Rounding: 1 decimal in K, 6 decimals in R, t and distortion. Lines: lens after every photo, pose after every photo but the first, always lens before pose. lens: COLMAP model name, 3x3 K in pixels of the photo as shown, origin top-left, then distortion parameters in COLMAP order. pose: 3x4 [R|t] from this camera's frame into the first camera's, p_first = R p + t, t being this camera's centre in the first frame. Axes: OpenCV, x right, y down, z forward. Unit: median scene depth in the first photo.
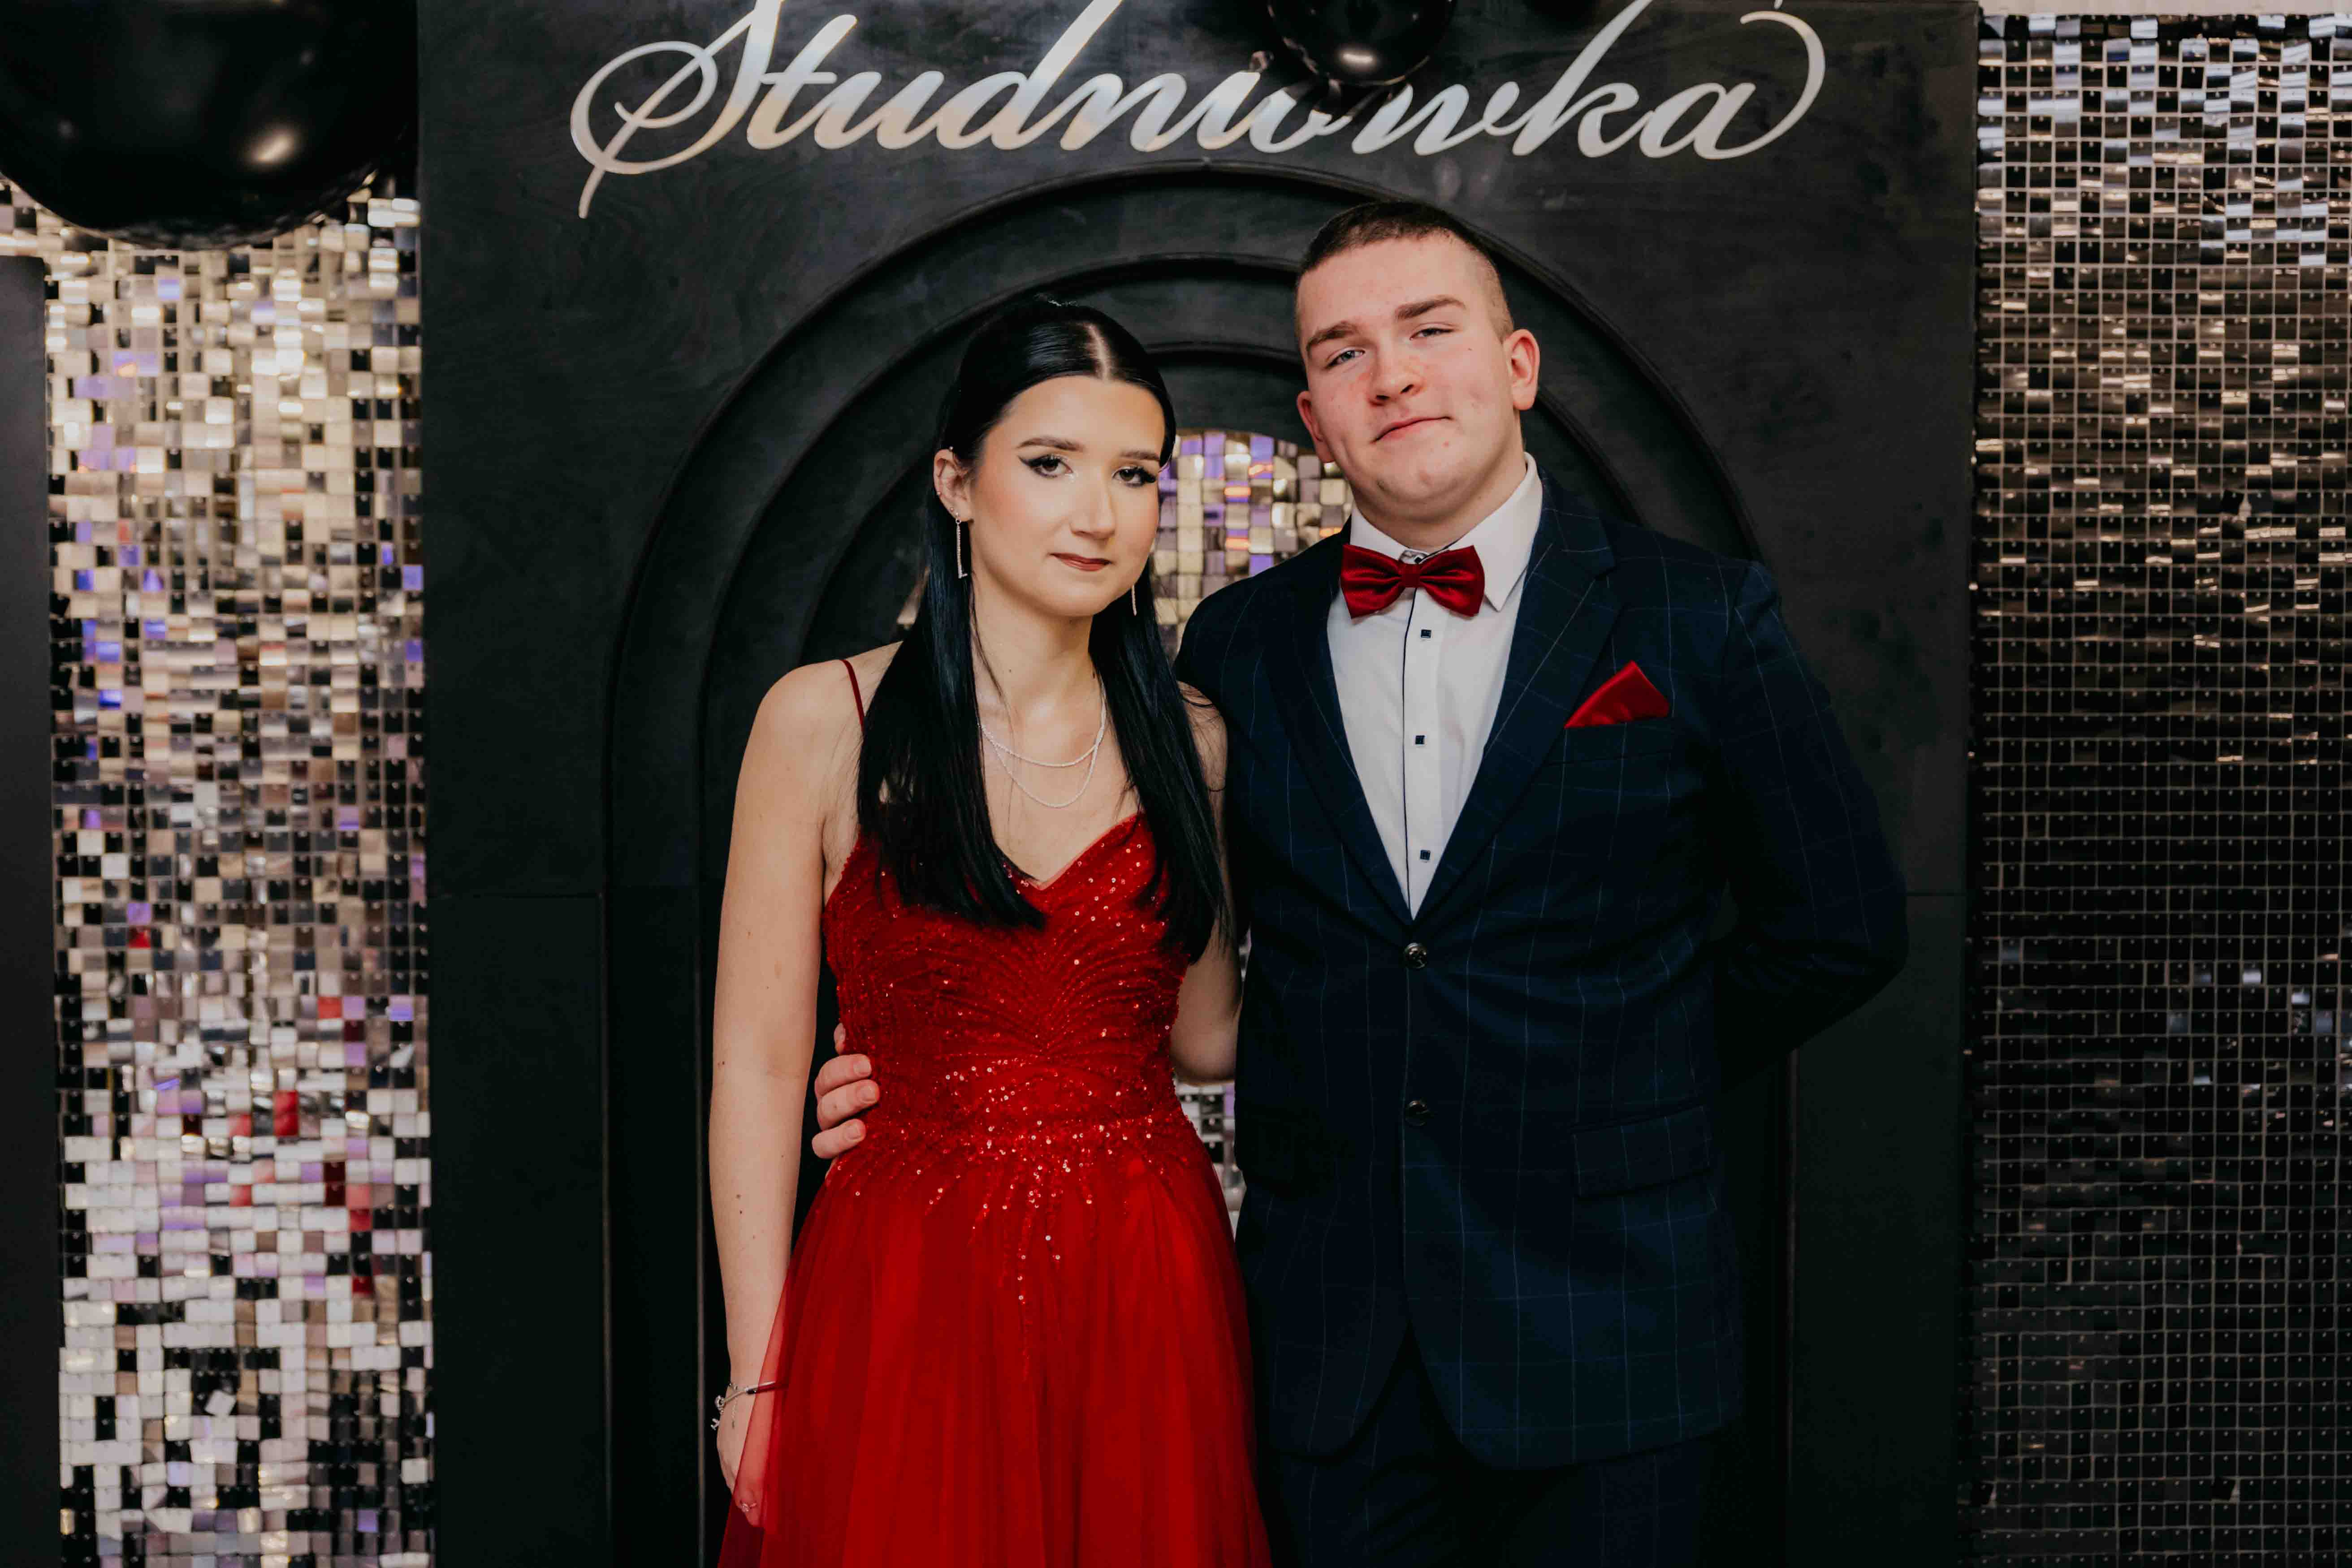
lens RADIAL K [[3049.4, 0, 1148.6], [0, 3049.4, 742.3], [0, 0, 1]] dist [-0.011151, 0.026313]
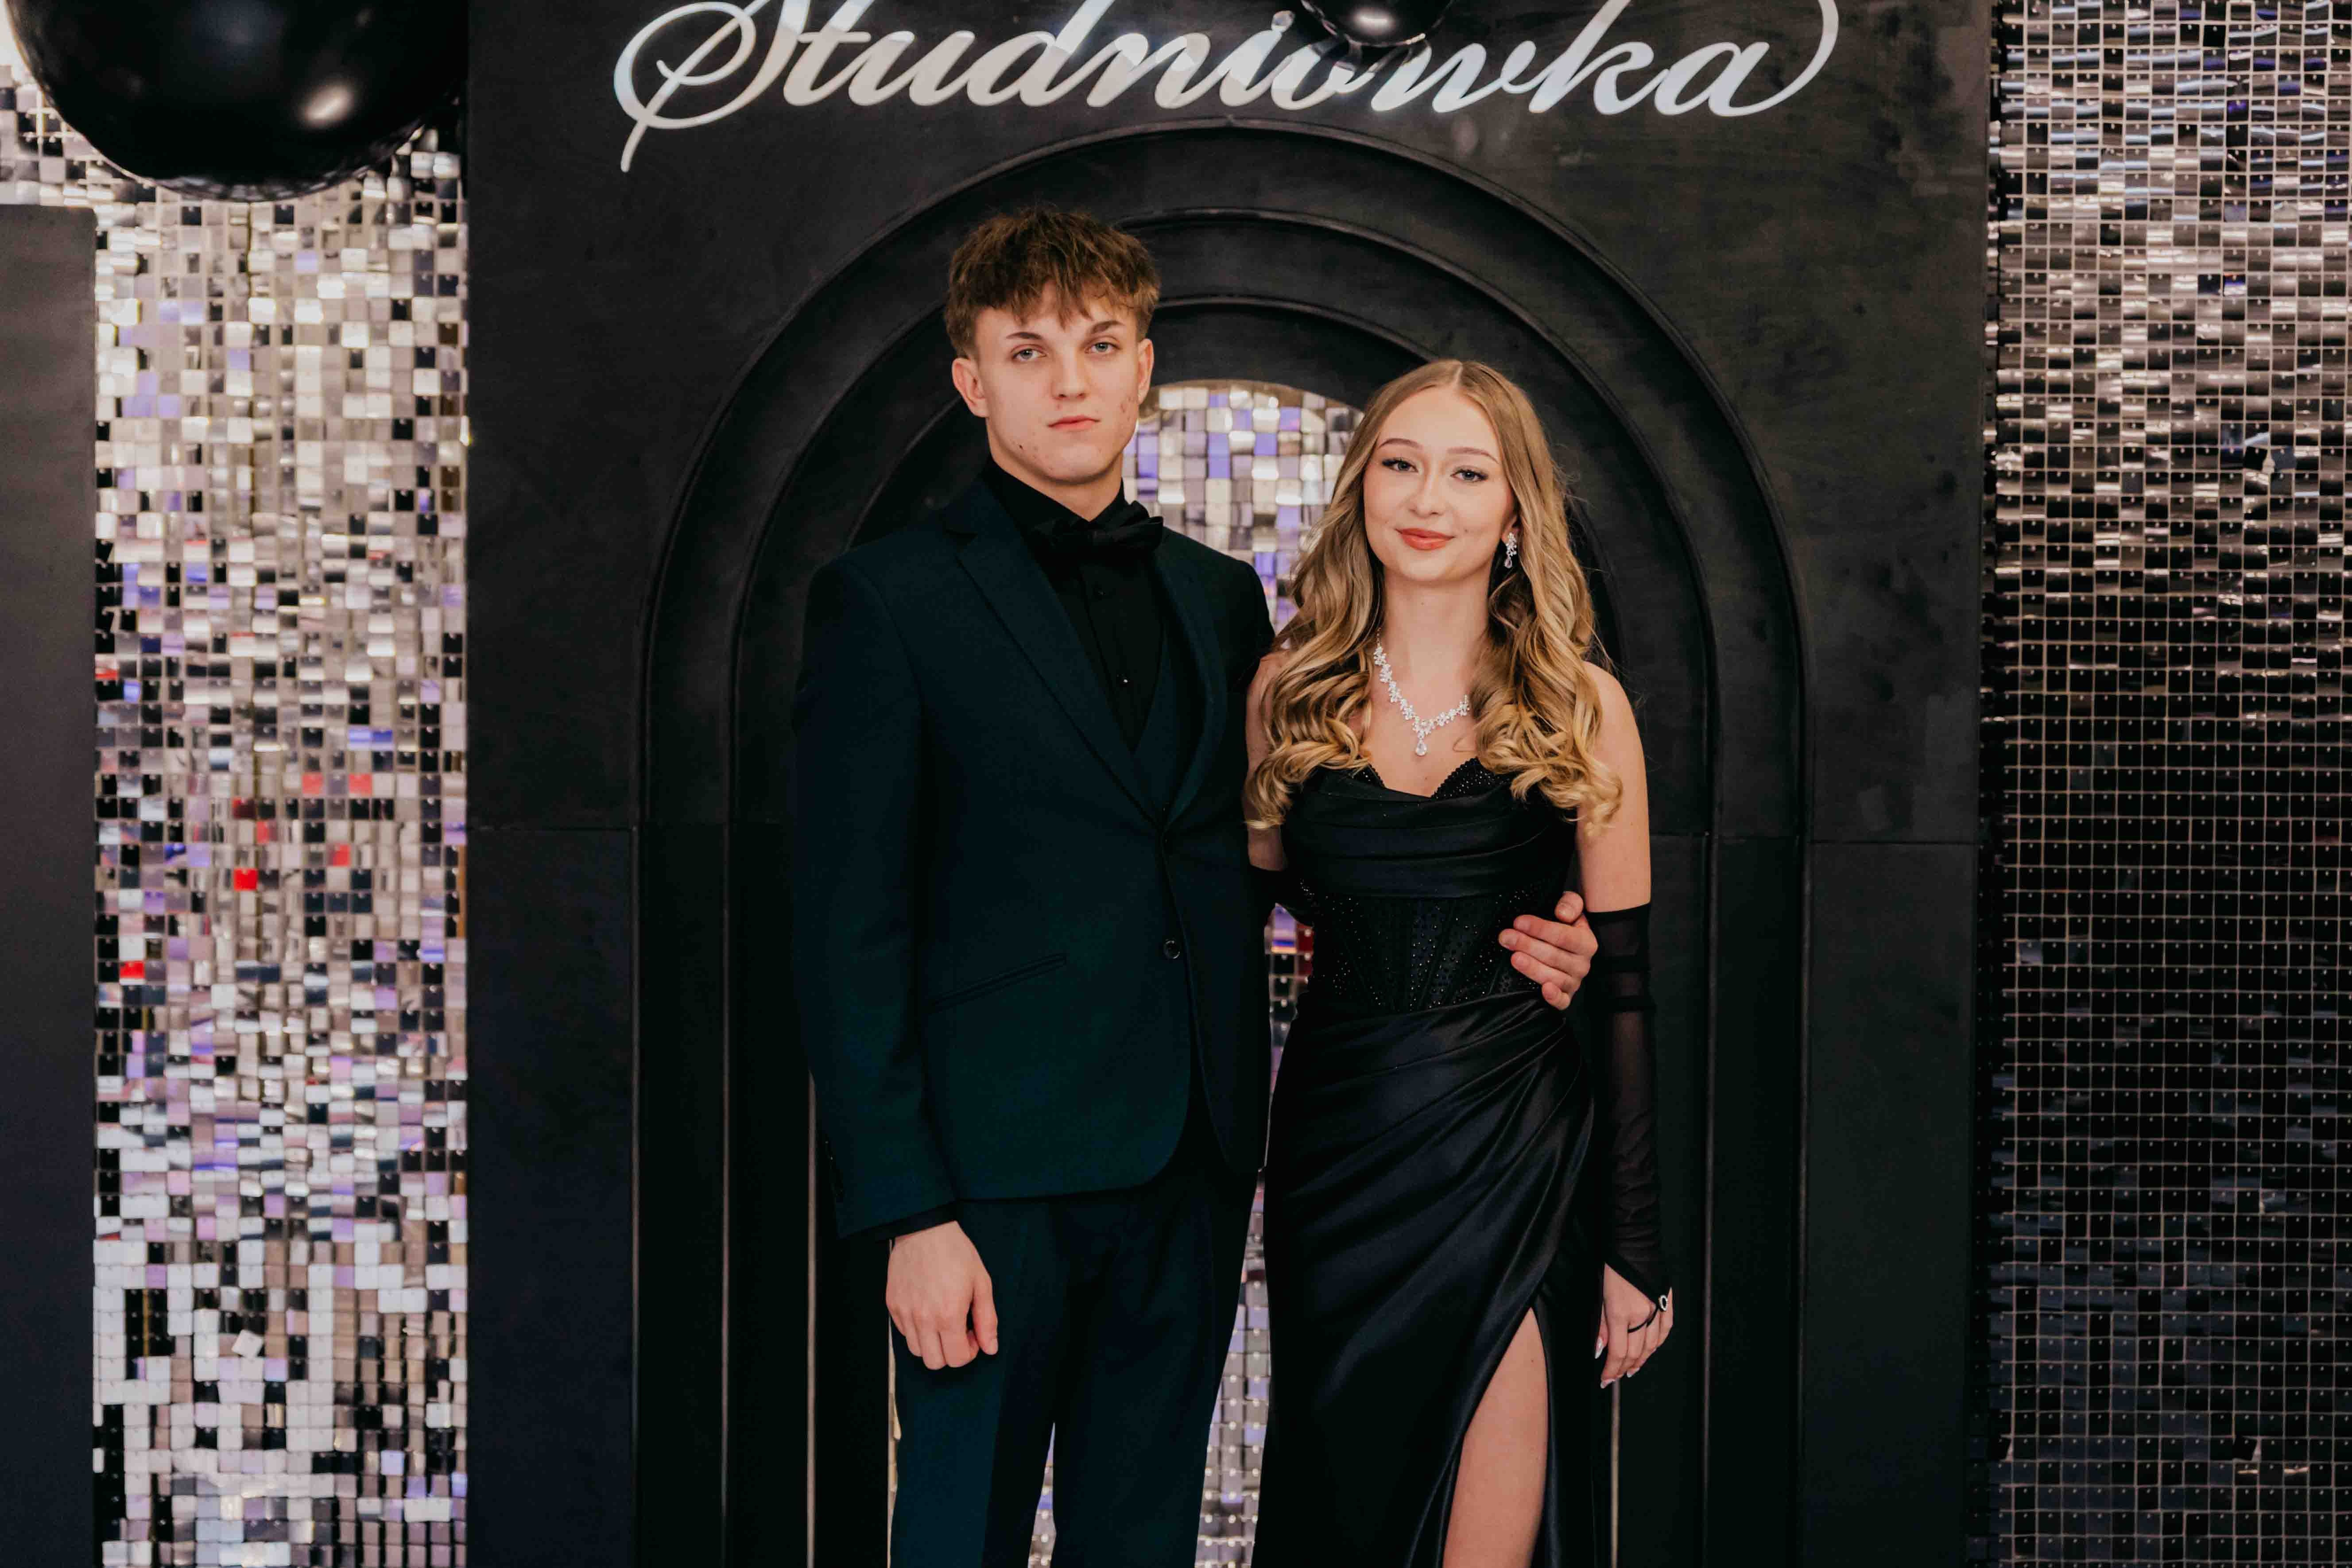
lens RADIAL K [[4172.7, 0, 1124.9], [0, 4172.7, 814.0], [0, 0, 1]] dist [0.010813, -0.150564]
pose [[0.999081, 0.008862, -0.041931, 0.042503], [-0.009361, 0.999888, -0.011704, 0.057158], [0.041822, 0.012085, 0.999052, -0.380665]]
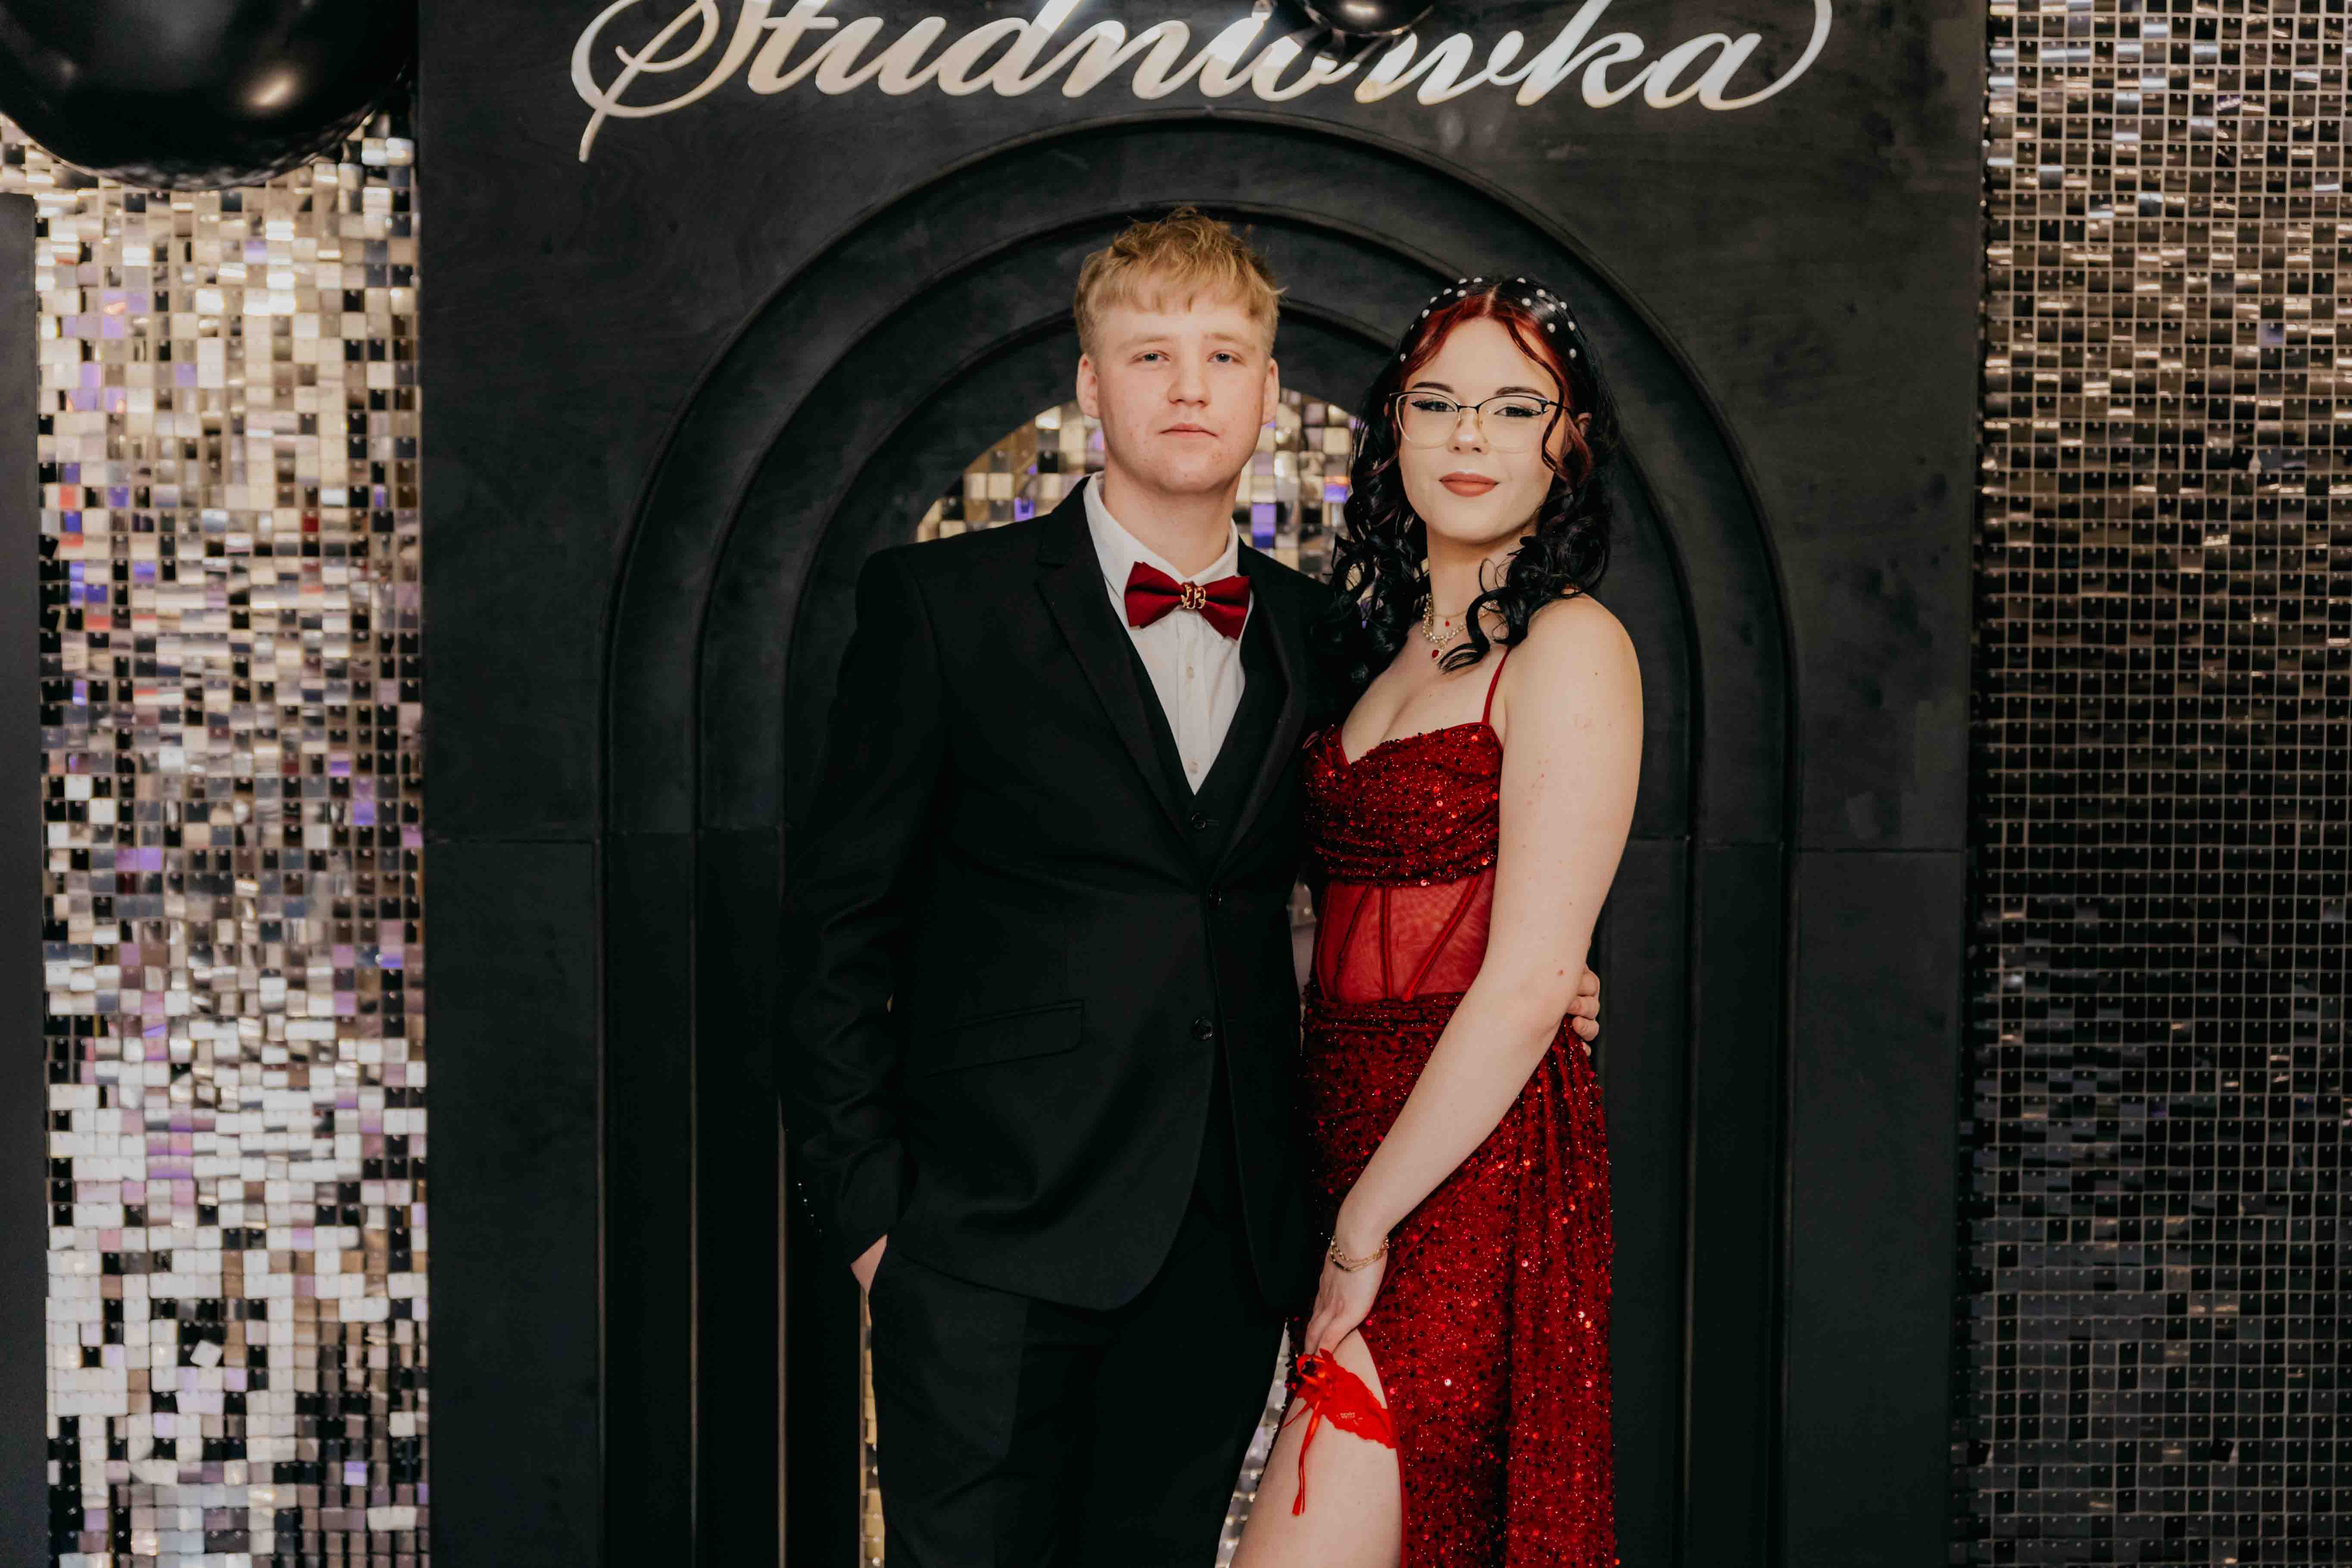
lens RADIAL K [[3558.7, 0, 1176.0], [0, 3558.7, 784.0], [0, 0, 1]] dist [-0.008263, 0.007247]
pose [[0.999974, 0.007122, 0.000842, 0.008330], [-0.007136, 0.999793, 0.019058, 0.007520], [-0.000706, -0.019064, 0.999818, -0.157960]]
